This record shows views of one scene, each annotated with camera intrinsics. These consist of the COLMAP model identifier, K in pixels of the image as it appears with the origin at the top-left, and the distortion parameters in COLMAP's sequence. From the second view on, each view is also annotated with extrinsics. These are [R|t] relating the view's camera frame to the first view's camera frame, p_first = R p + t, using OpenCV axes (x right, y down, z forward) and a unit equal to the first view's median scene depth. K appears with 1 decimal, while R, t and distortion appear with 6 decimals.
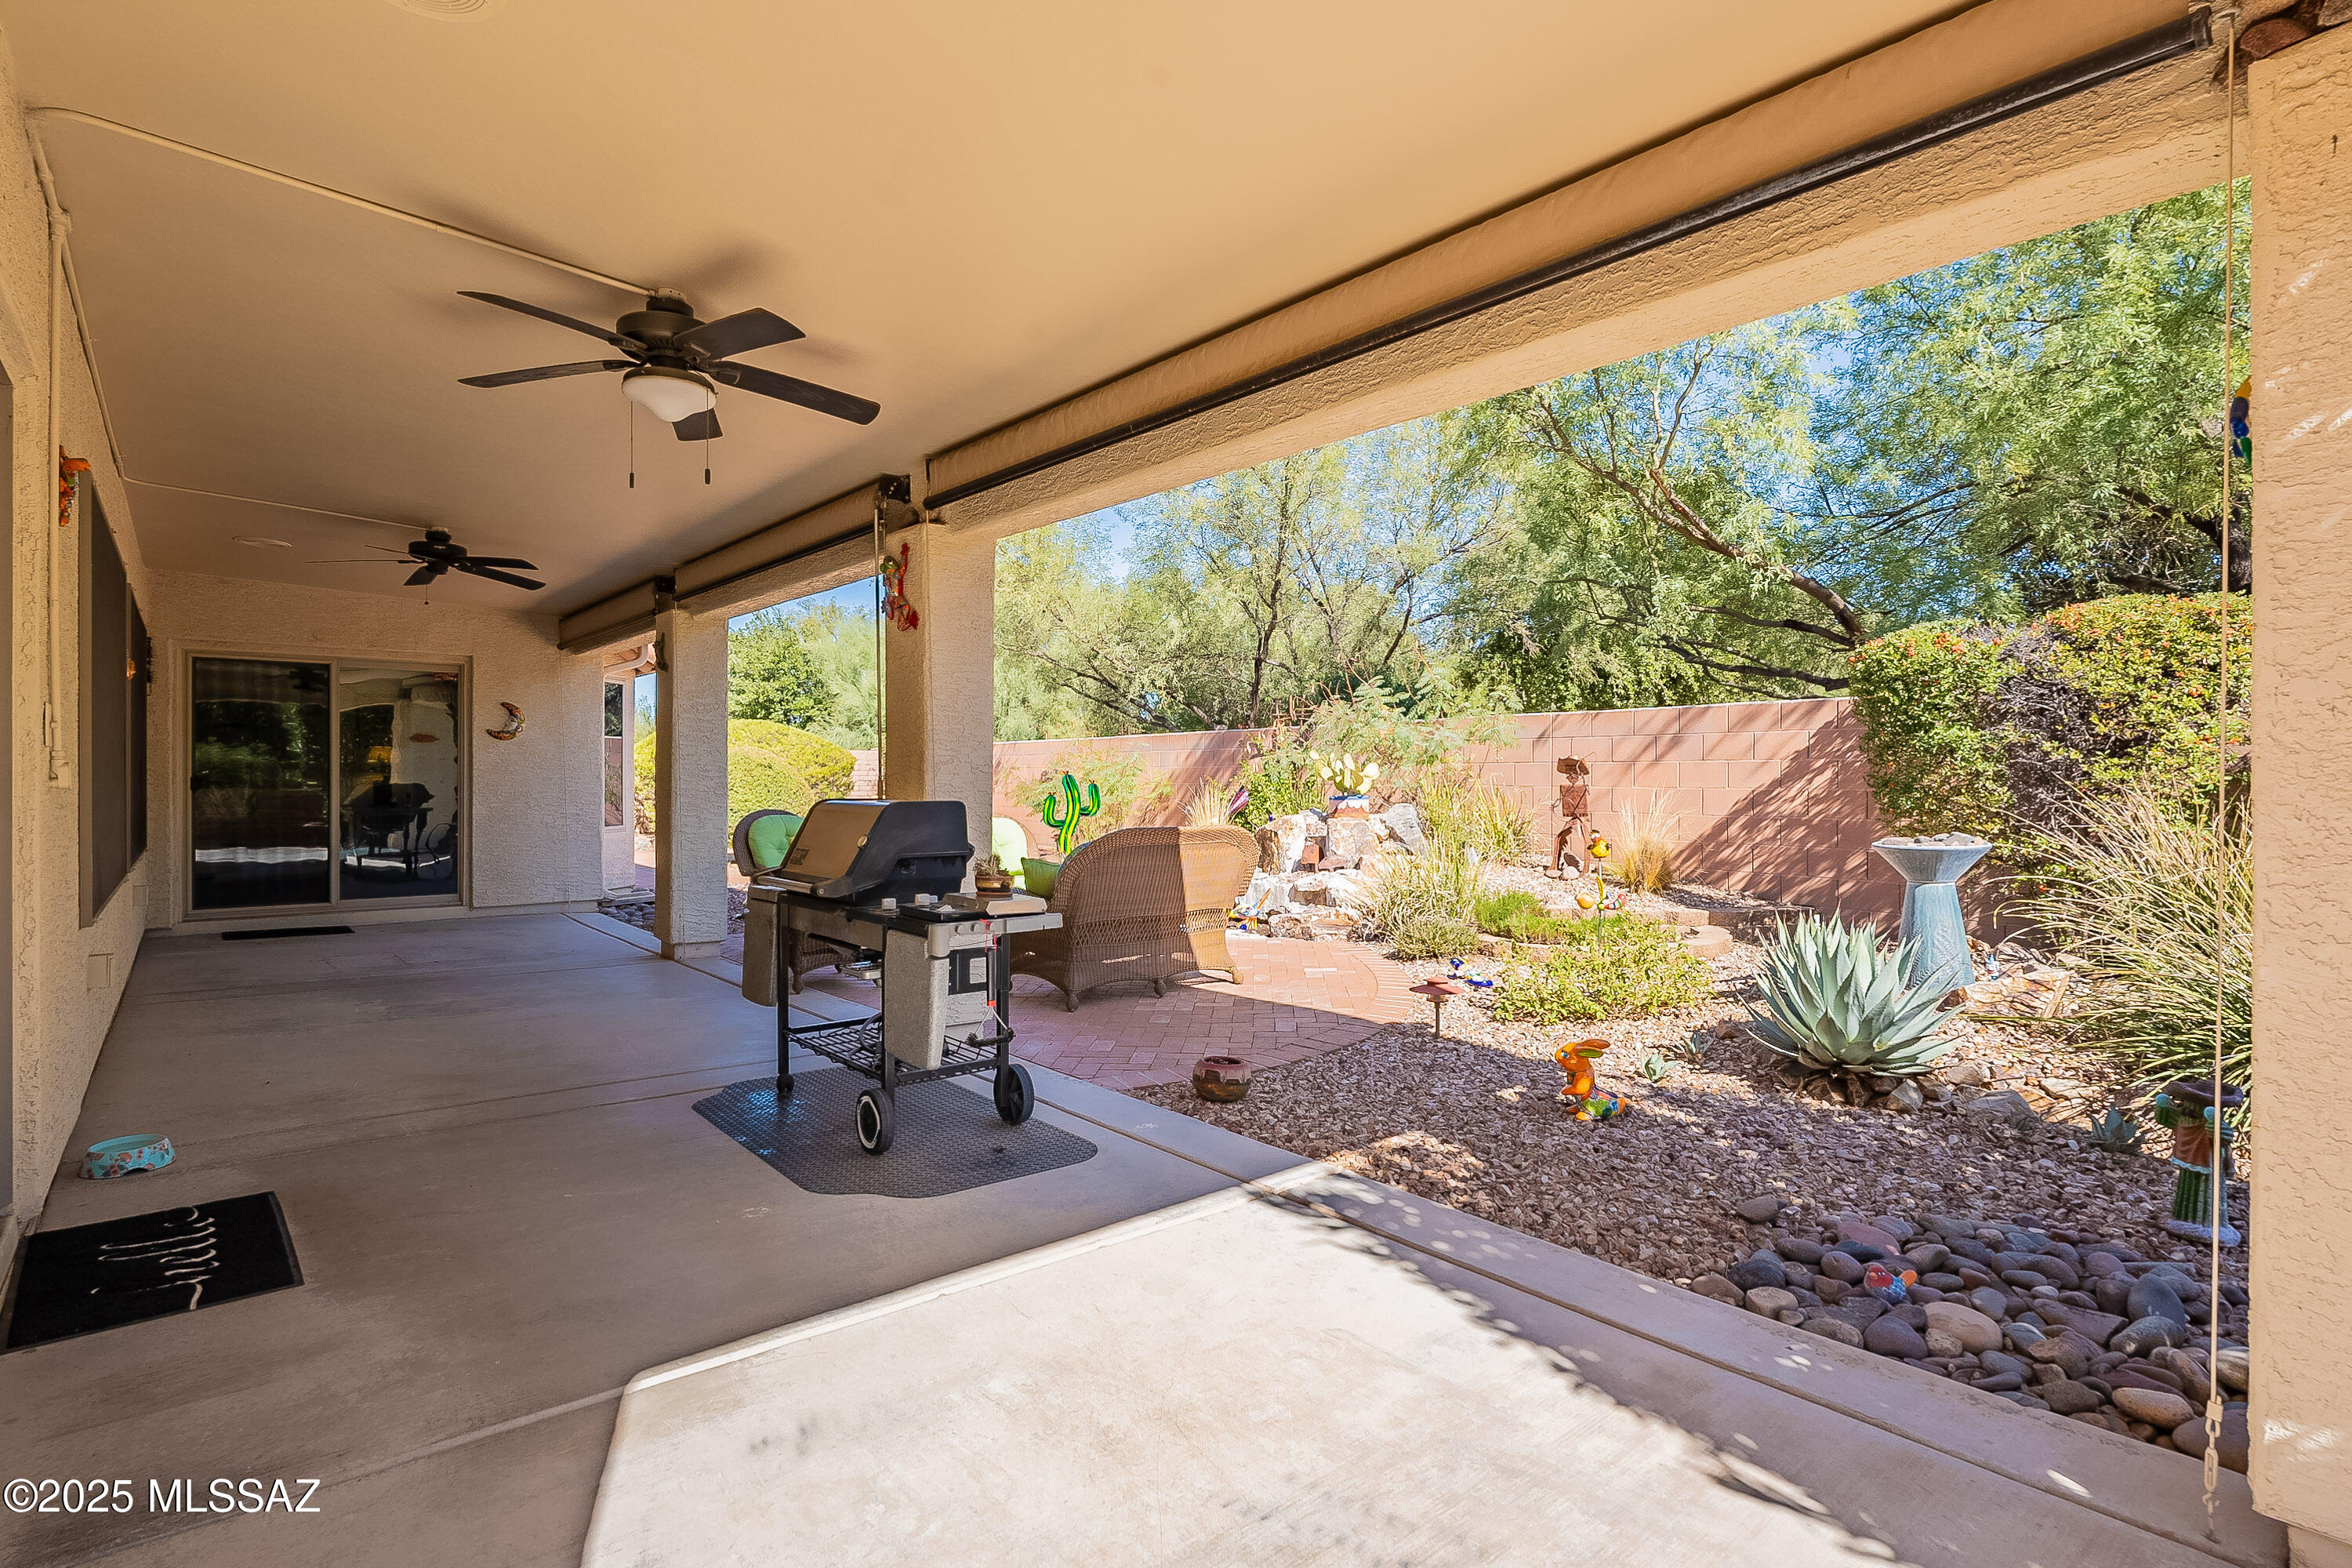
lens RADIAL K [[1217.3, 0, 1171.5], [0, 1217.3, 778.8], [0, 0, 1]] dist [0.000025, 0.000008]
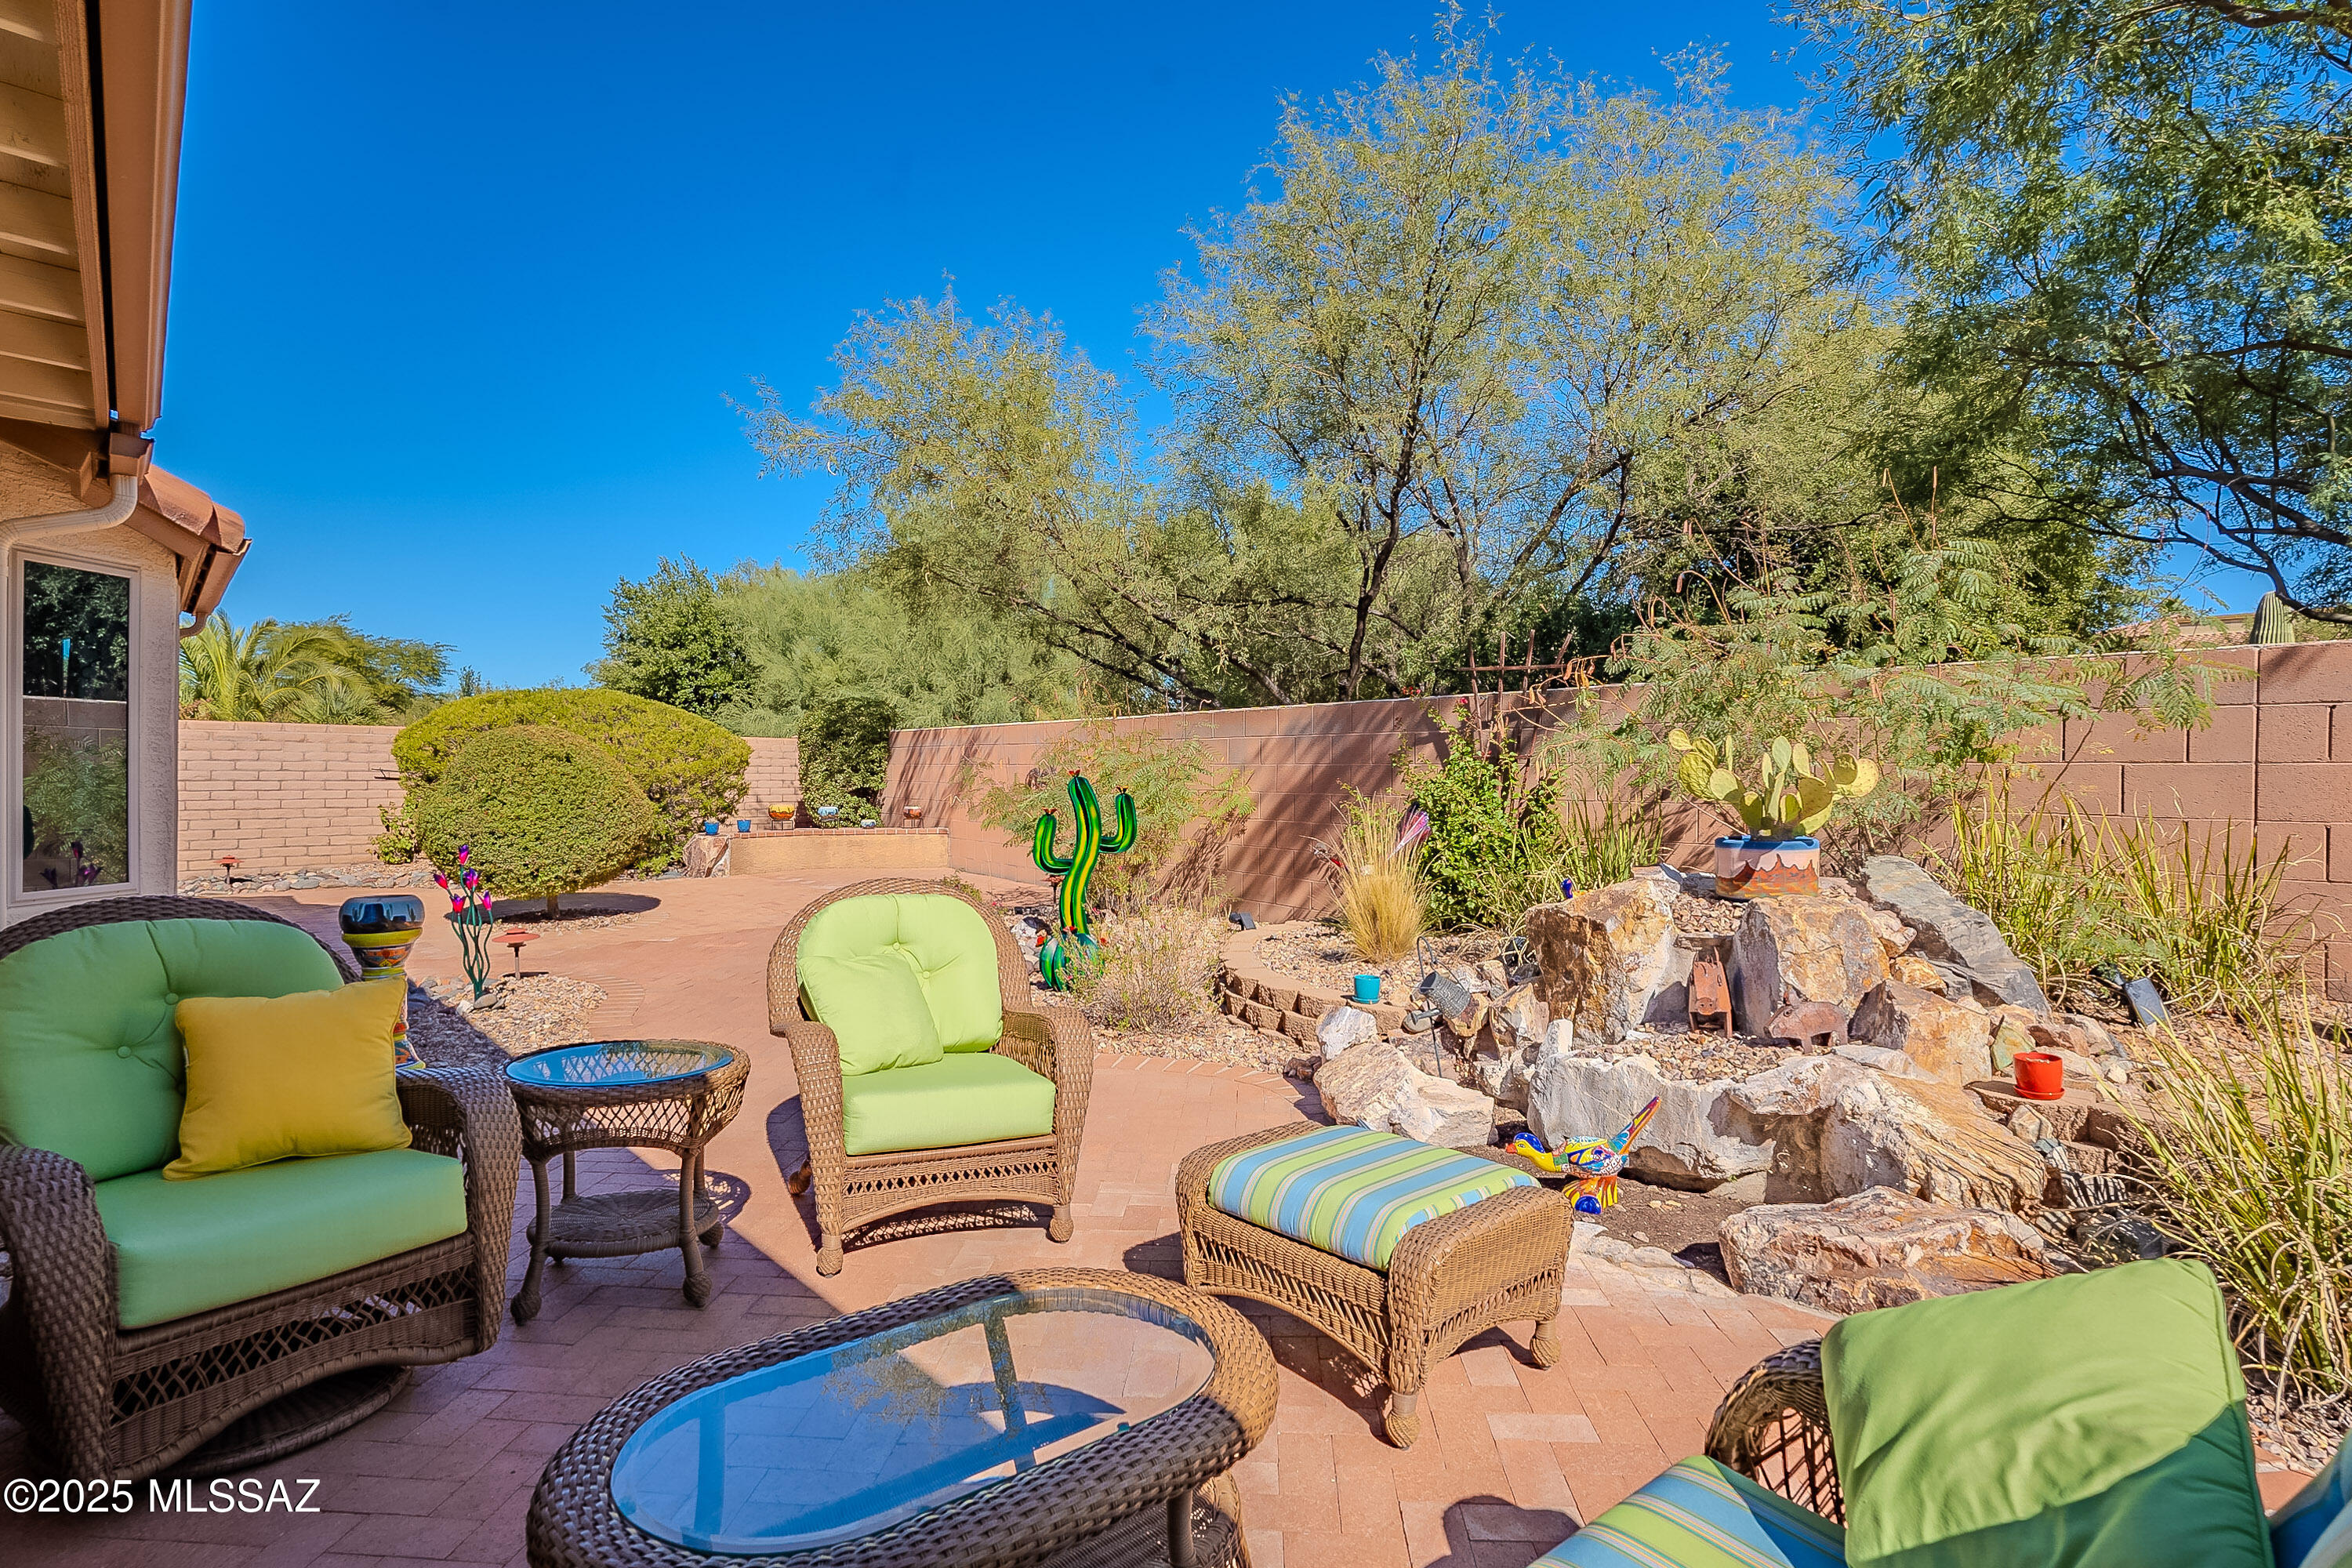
lens RADIAL K [[1217.3, 0, 1180.9], [0, 1217.3, 786.6], [0, 0, 1]] dist [0.000025, 0.000008]
pose [[0.999733, 0.007239, 0.021923, -0.040492], [-0.007440, 0.999931, 0.009116, -0.003758], [-0.021856, -0.009277, 0.999718, 0.354102]]
